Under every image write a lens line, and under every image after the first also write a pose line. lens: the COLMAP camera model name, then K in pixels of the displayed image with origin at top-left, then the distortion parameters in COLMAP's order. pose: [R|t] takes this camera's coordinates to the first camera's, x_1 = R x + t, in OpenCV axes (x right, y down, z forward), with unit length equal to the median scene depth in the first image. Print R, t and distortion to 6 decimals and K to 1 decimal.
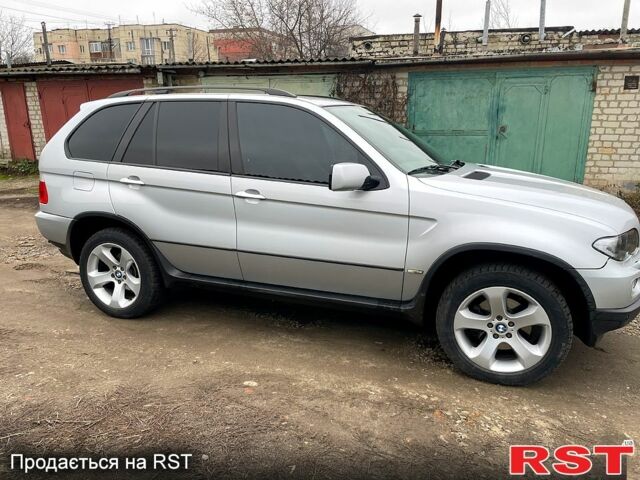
lens RADIAL K [[483.2, 0, 328.6], [0, 483.2, 242.0], [0, 0, 1]] dist [0.089789, -0.125445]
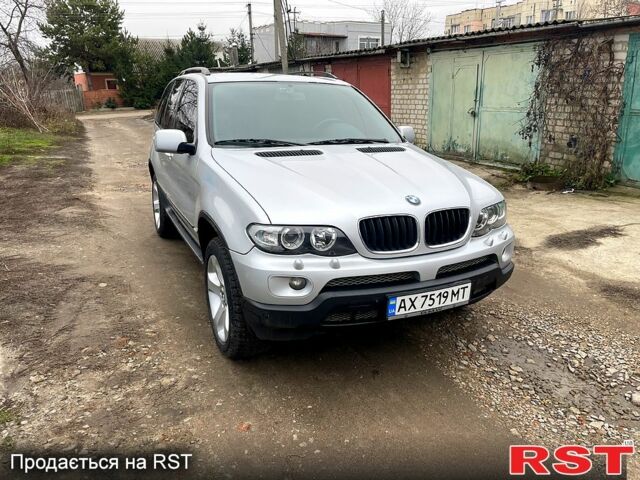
lens RADIAL K [[483.2, 0, 328.6], [0, 483.2, 242.0], [0, 0, 1]] dist [0.089789, -0.125445]
pose [[0.723880, 0.202212, -0.659627, 0.393299], [-0.172019, 0.978788, 0.111277, -0.031634], [0.668137, 0.032917, 0.743310, 0.124478]]
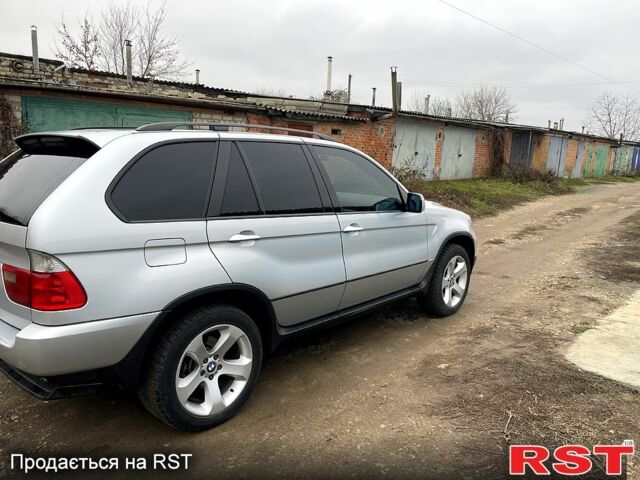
lens RADIAL K [[483.2, 0, 328.6], [0, 483.2, 242.0], [0, 0, 1]] dist [0.089789, -0.125445]
pose [[0.365048, -0.157538, 0.917563, -0.455399], [0.207199, 0.974608, 0.084899, -0.065079], [-0.907639, 0.159126, 0.388420, 0.233951]]
